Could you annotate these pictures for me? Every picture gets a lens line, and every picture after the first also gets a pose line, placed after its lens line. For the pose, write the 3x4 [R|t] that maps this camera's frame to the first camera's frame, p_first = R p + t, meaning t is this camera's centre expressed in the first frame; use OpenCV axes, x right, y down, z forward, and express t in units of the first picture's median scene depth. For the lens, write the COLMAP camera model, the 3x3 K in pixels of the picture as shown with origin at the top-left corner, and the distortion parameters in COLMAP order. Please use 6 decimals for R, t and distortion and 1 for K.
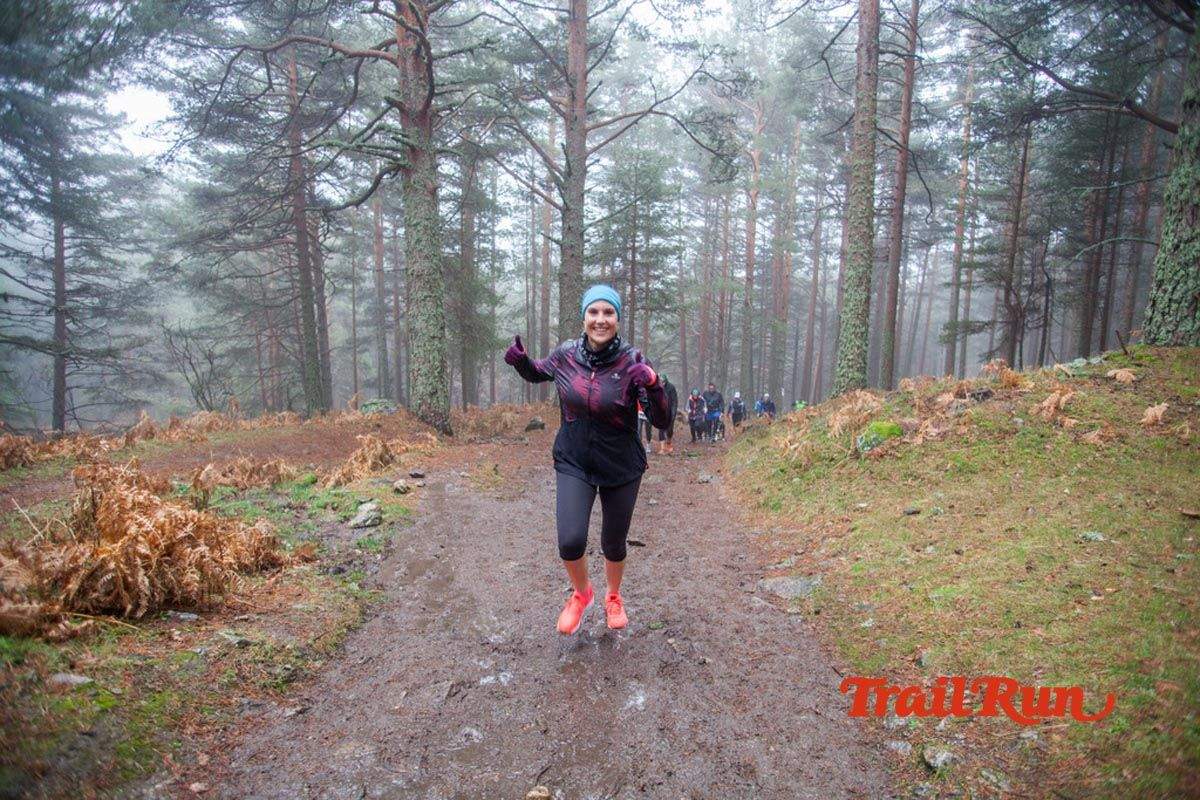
lens RADIAL K [[691.4, 0, 603.0], [0, 691.4, 405.6], [0, 0, 1]] dist [-0.097573, 0.055940]
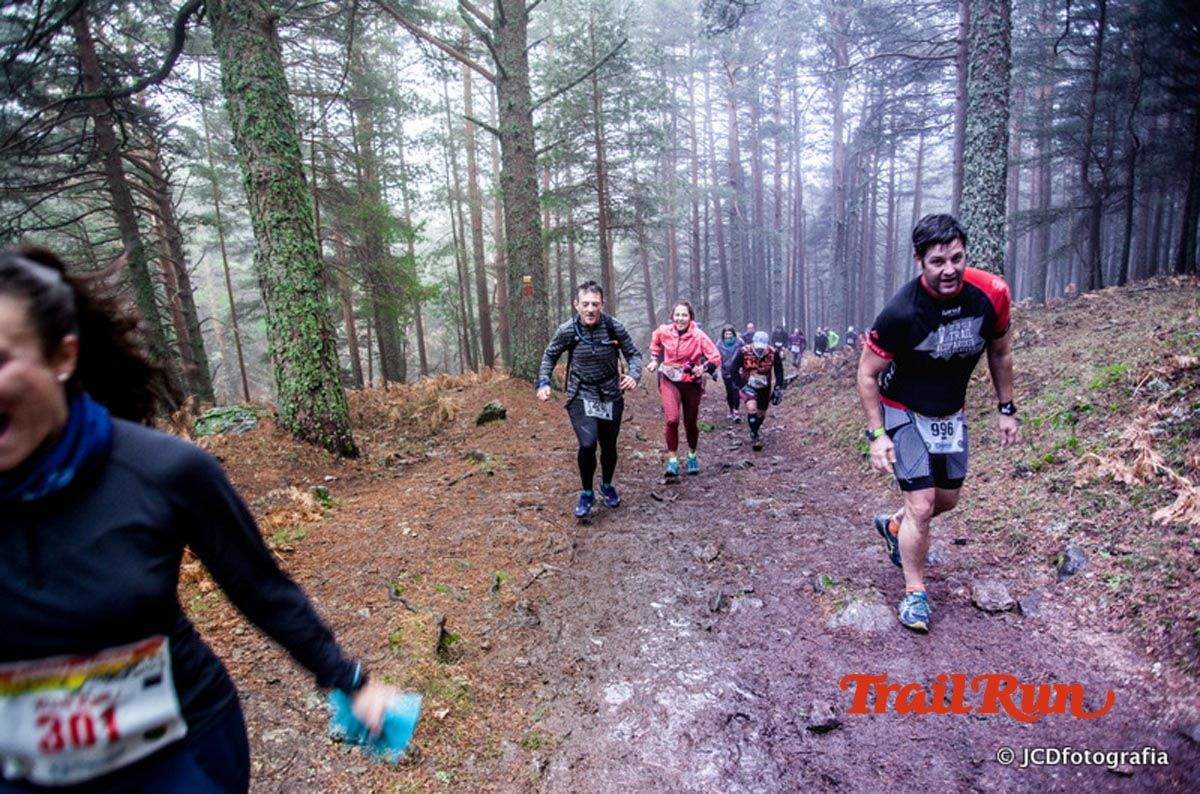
lens RADIAL K [[731.9, 0, 603.2], [0, 731.9, 402.8], [0, 0, 1]] dist [-0.095020, 0.056202]
pose [[0.992245, -0.100641, 0.072952, -0.038774], [0.094742, 0.992262, 0.080252, -0.023802], [-0.080465, -0.072718, 0.994101, 0.280265]]
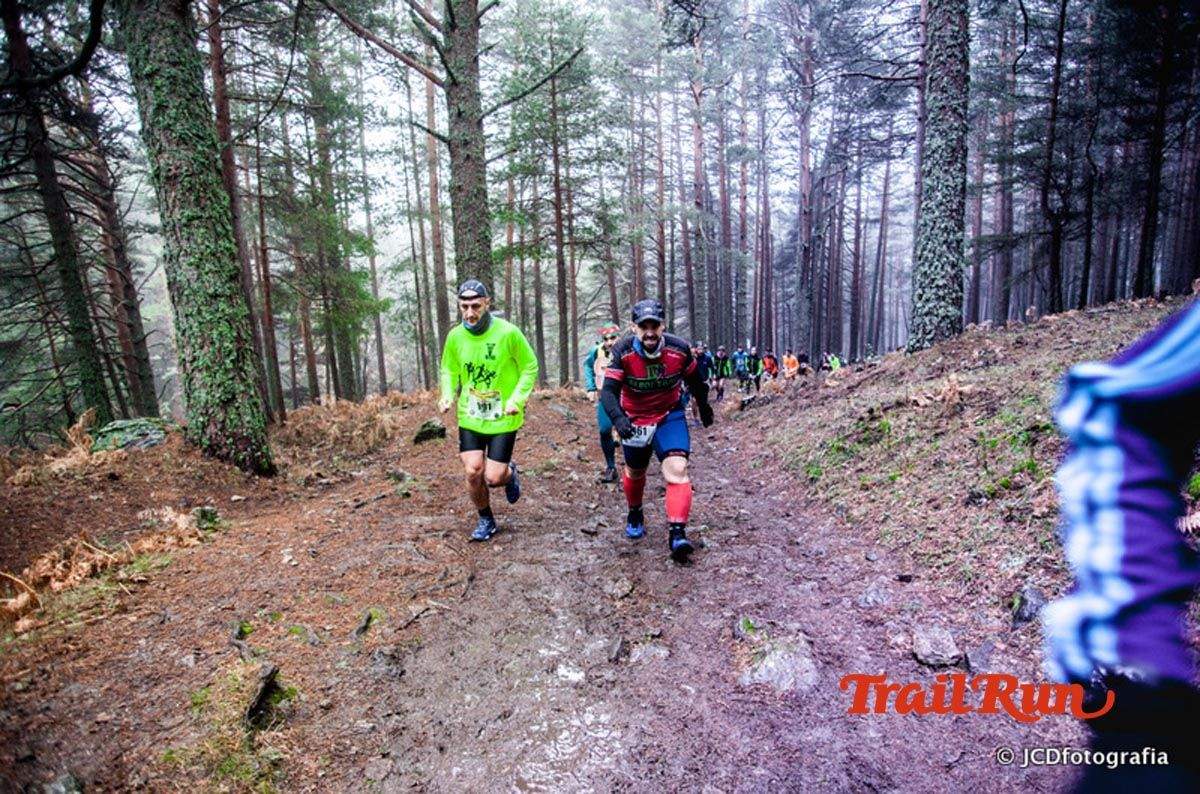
lens RADIAL K [[731.9, 0, 603.2], [0, 731.9, 402.8], [0, 0, 1]] dist [-0.095020, 0.056202]
pose [[0.989711, -0.085703, 0.114570, -0.016249], [0.080110, 0.995398, 0.052577, -0.016761], [-0.118549, -0.042857, 0.992023, 0.307587]]
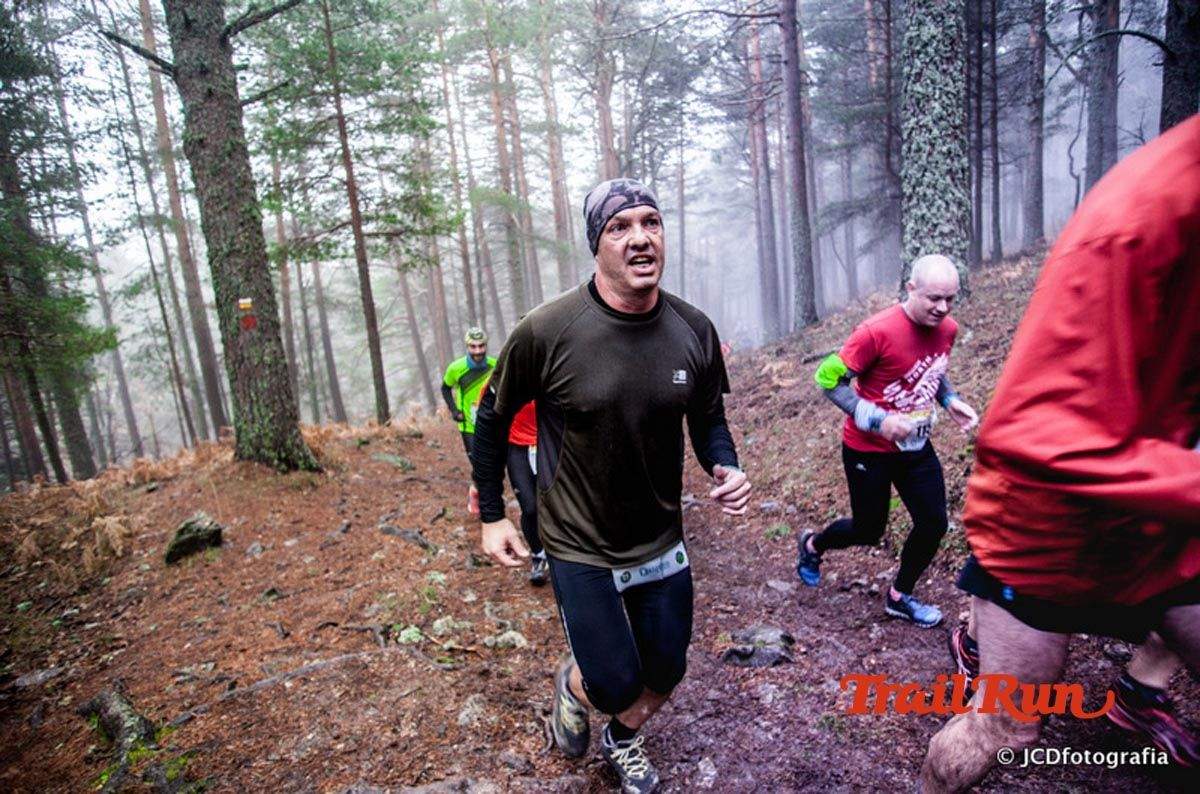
lens RADIAL K [[731.9, 0, 603.2], [0, 731.9, 402.8], [0, 0, 1]] dist [-0.095020, 0.056202]
pose [[0.903543, -0.196531, 0.380771, -0.029269], [0.180799, 0.980497, 0.077050, -0.028160], [-0.388487, -0.000775, 0.921454, 0.516334]]
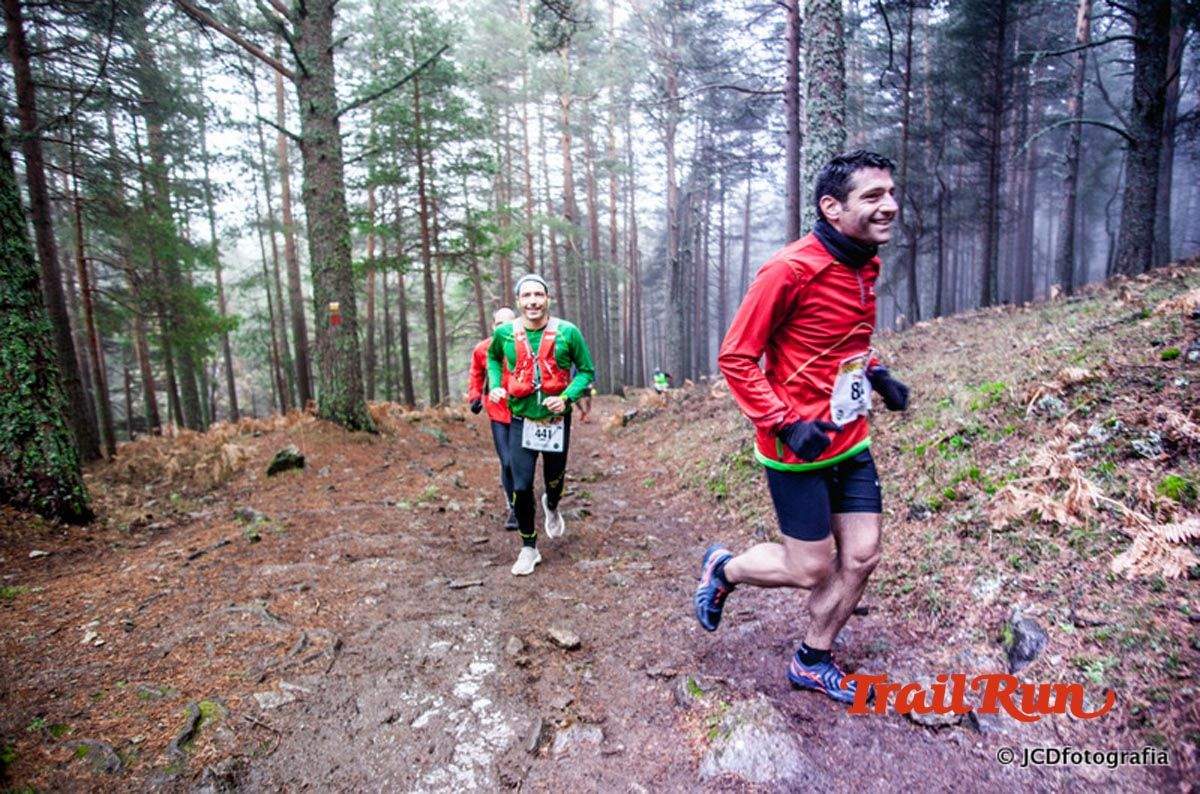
lens RADIAL K [[736.1, 0, 601.8], [0, 736.1, 403.2], [0, 0, 1]] dist [-0.094435, 0.055029]
pose [[0.951417, -0.111260, 0.287101, -0.018056], [0.103073, 0.993721, 0.043525, -0.014732], [-0.290141, -0.011818, 0.956911, 0.343867]]
